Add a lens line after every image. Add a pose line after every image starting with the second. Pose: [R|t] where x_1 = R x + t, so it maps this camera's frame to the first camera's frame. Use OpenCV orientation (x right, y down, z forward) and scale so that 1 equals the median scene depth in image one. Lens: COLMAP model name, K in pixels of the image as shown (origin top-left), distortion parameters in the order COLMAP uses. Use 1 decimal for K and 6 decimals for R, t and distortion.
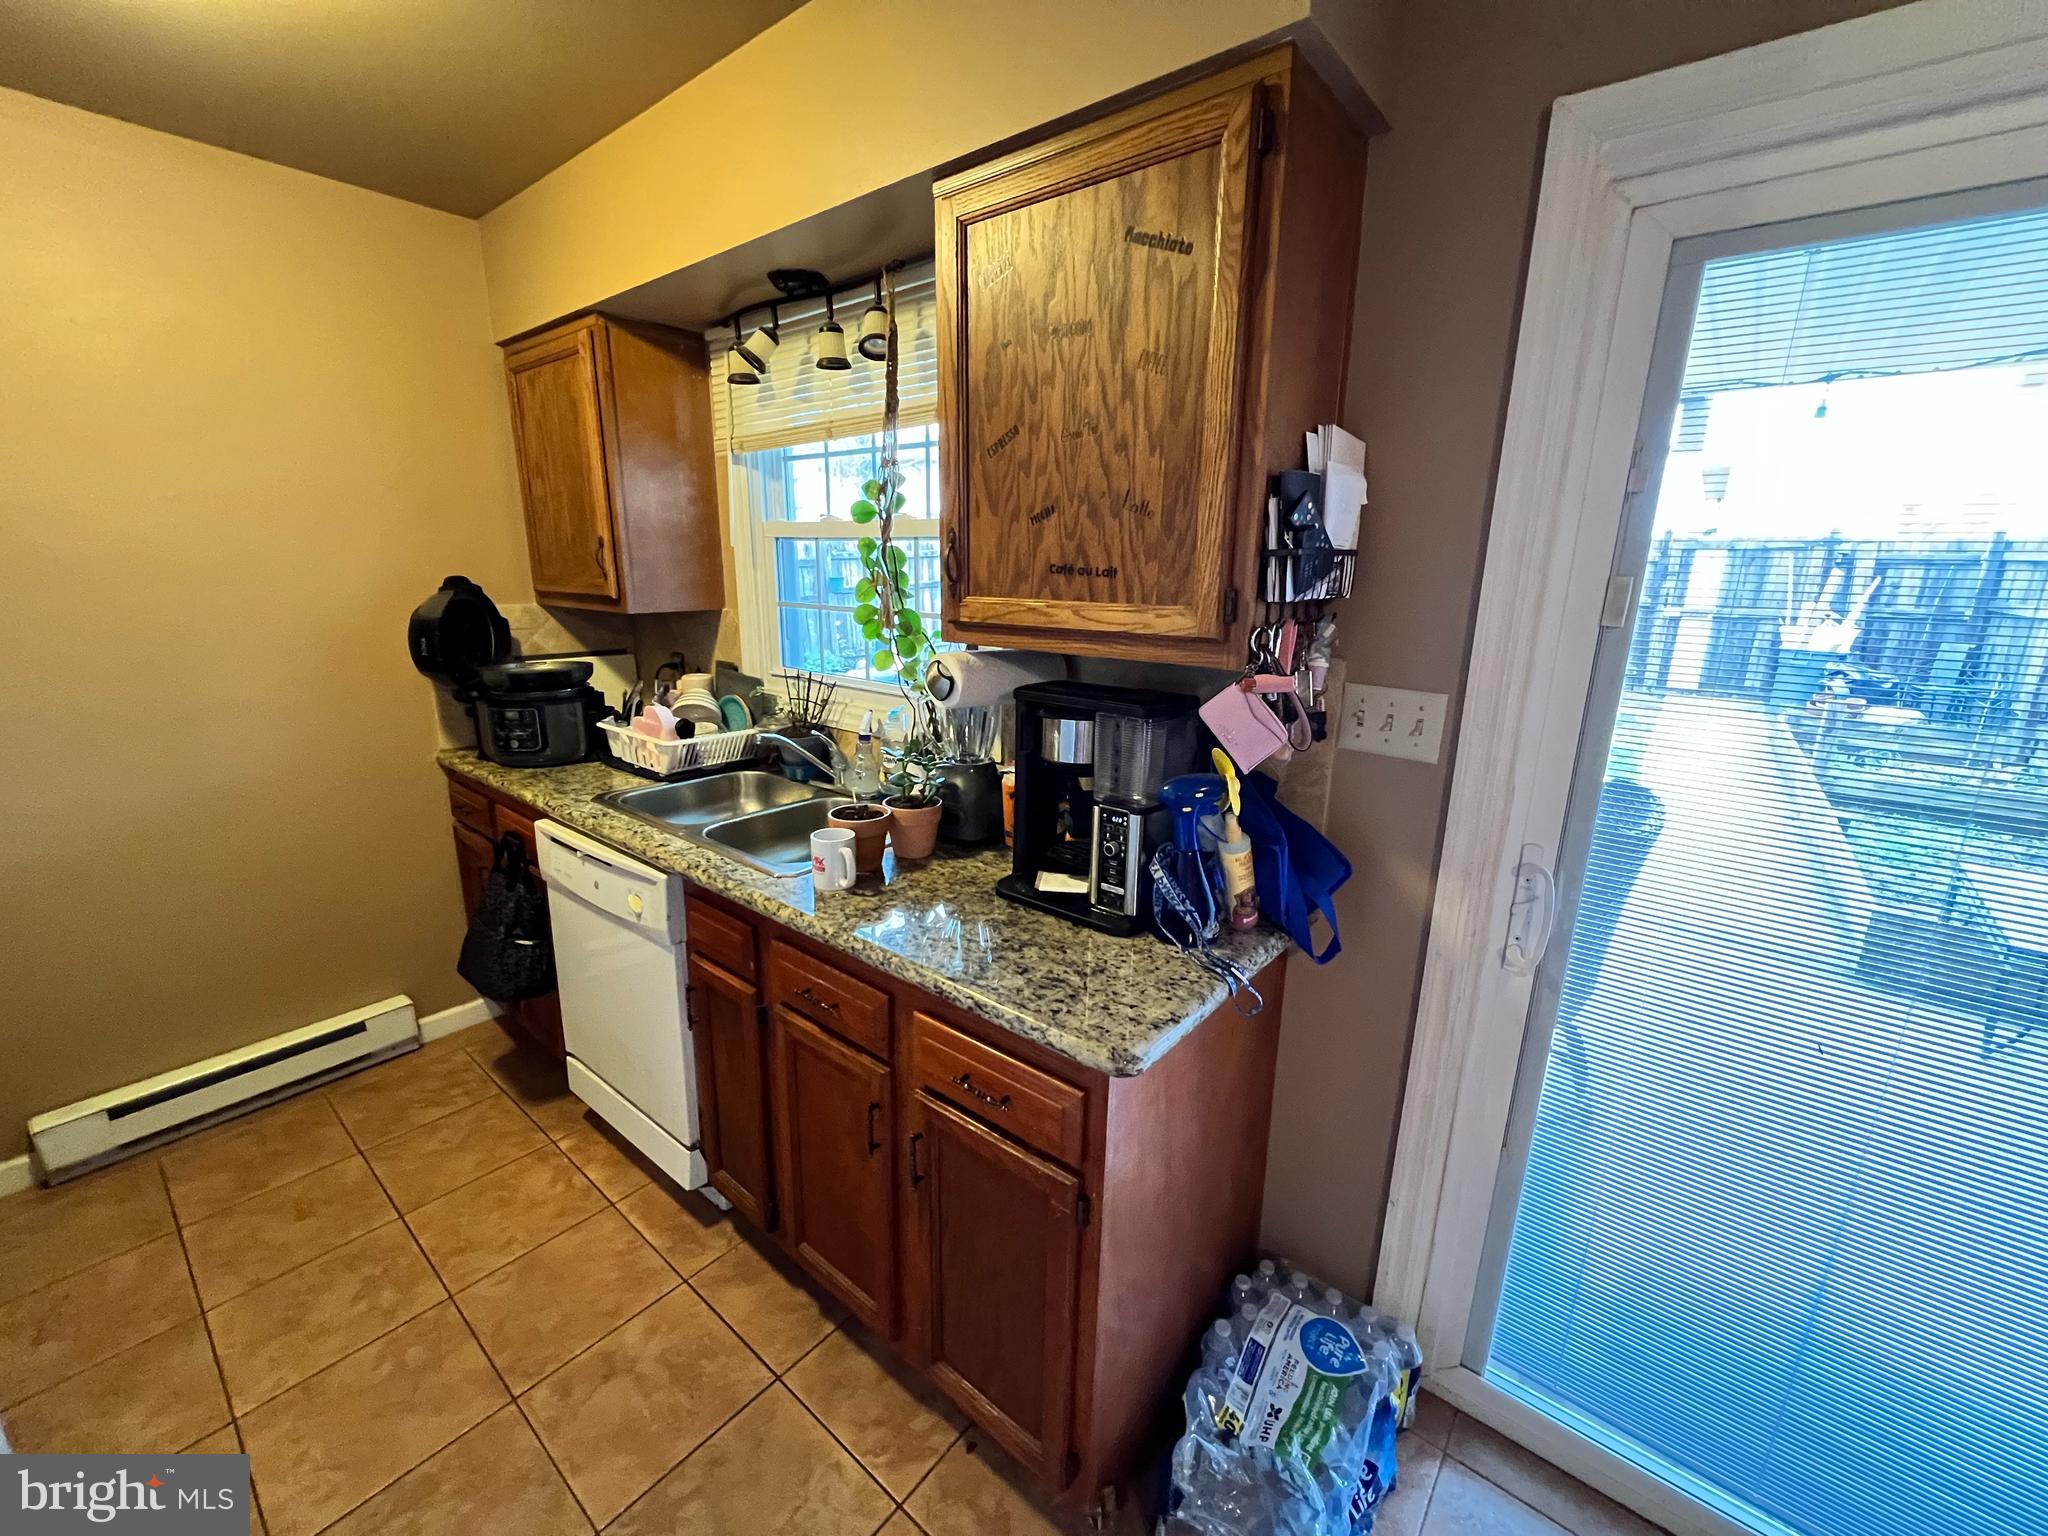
lens RADIAL K [[823.1, 0, 1021.2], [0, 823.1, 768.9], [0, 0, 1]] dist [-0.001617, 0.000062]
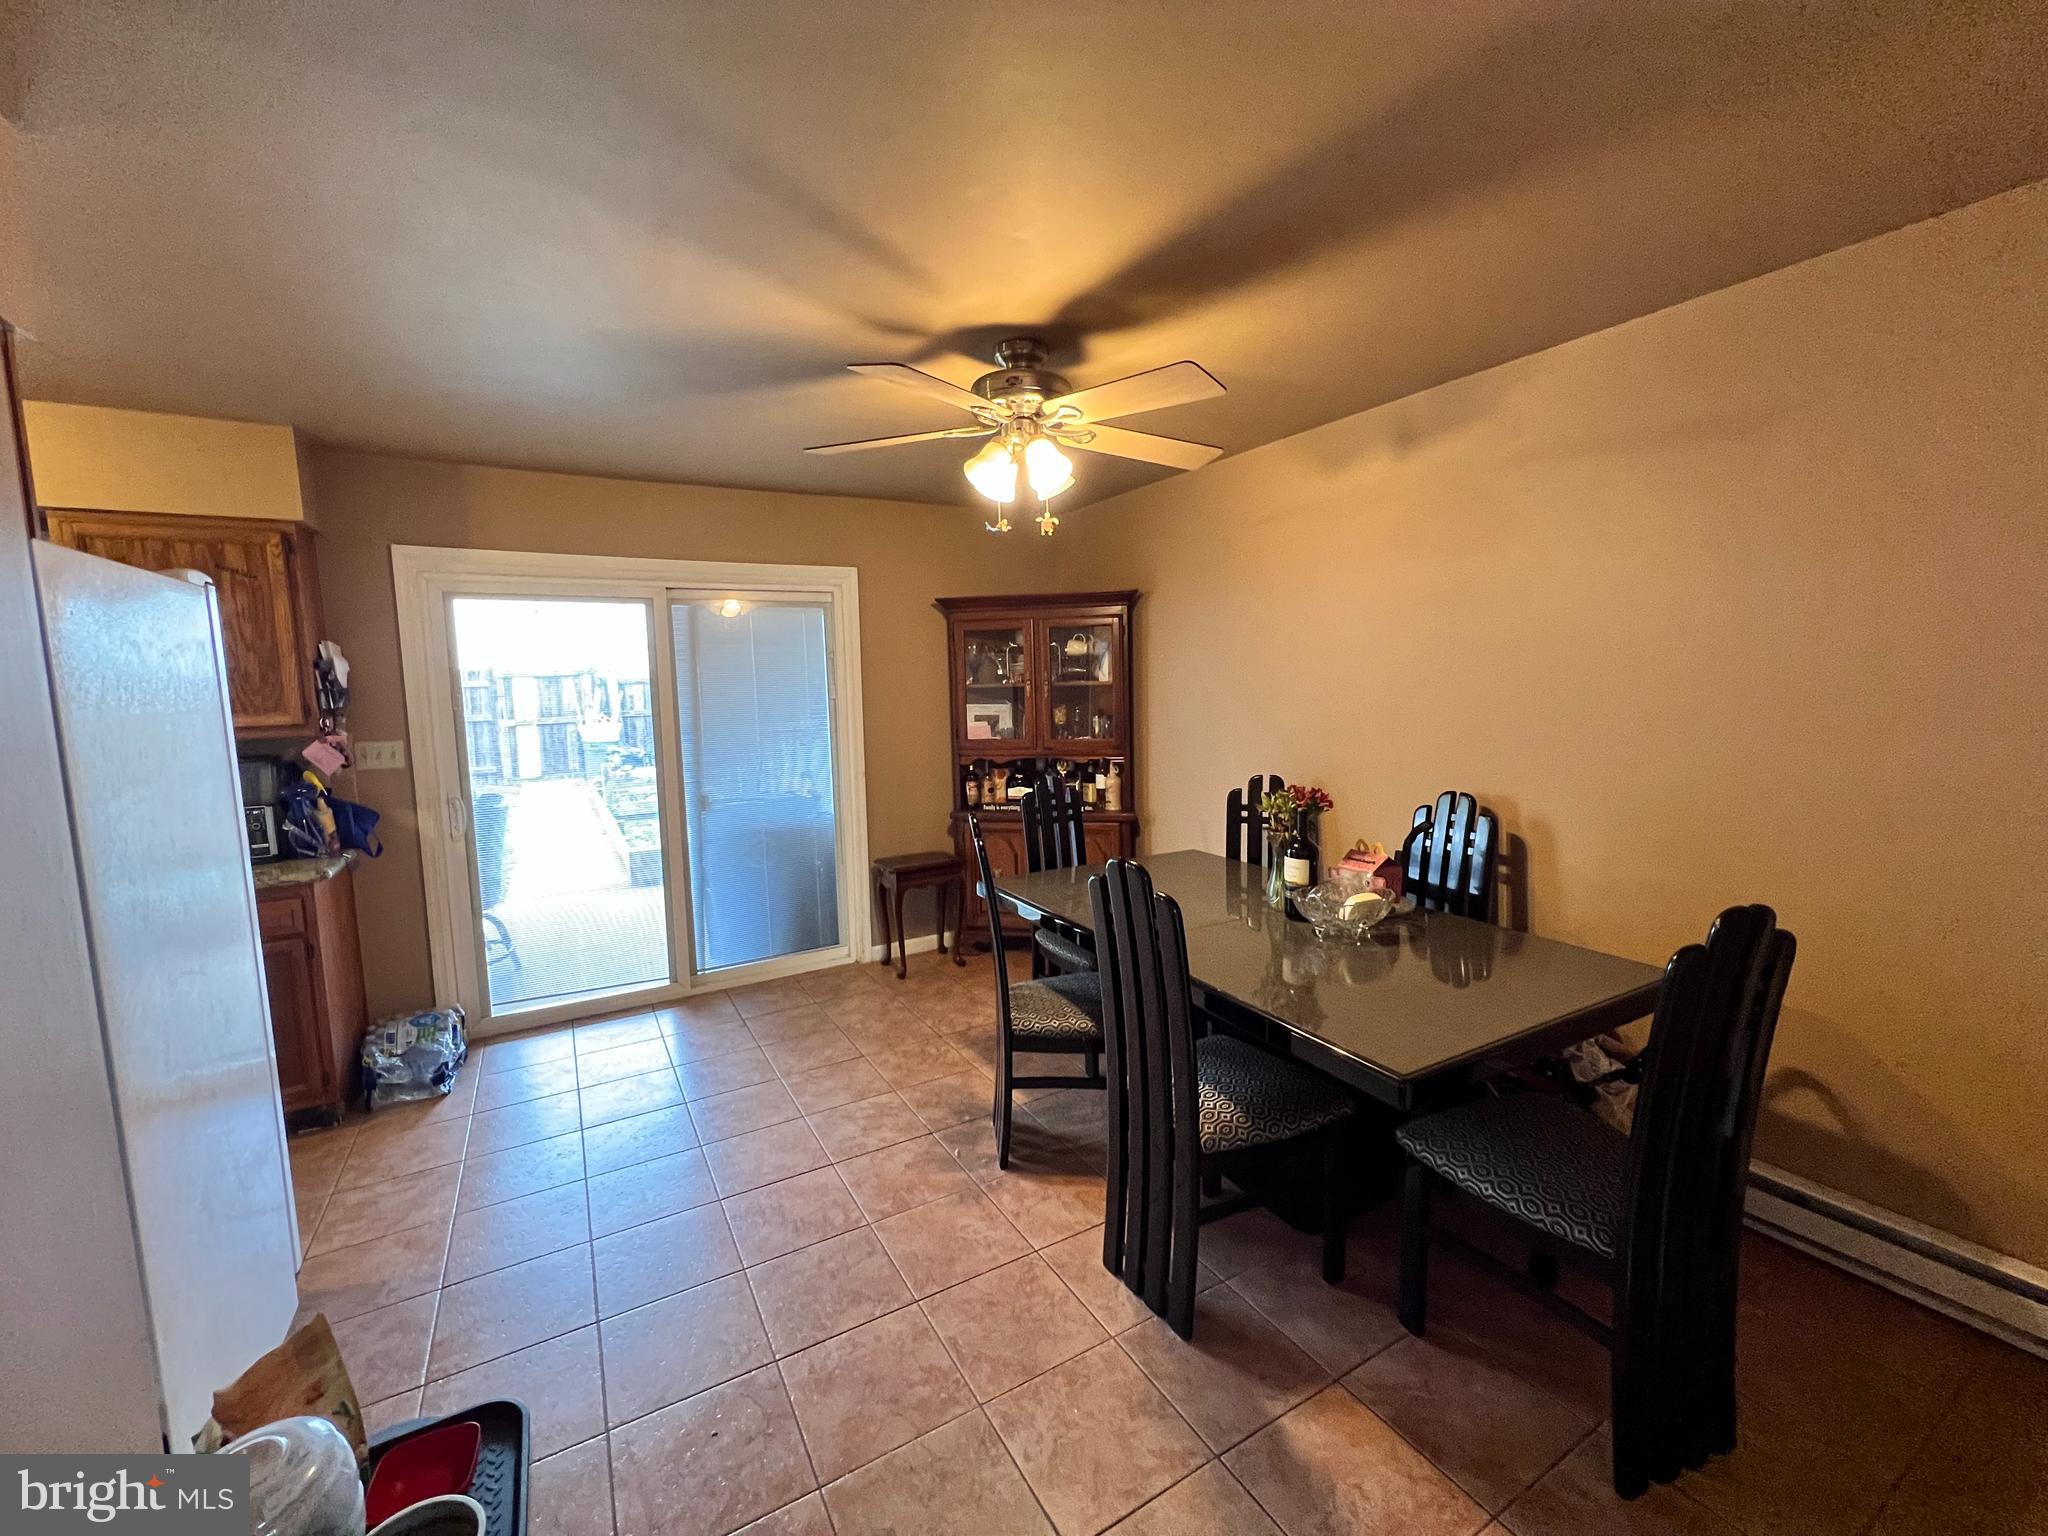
lens RADIAL K [[823.1, 0, 1021.2], [0, 823.1, 768.9], [0, 0, 1]] dist [-0.001617, 0.000062]
pose [[0.353519, -0.120881, 0.927584, -1.168703], [0.256553, 0.966121, 0.028126, 0.408997], [-0.899558, 0.228031, 0.372555, -1.647097]]
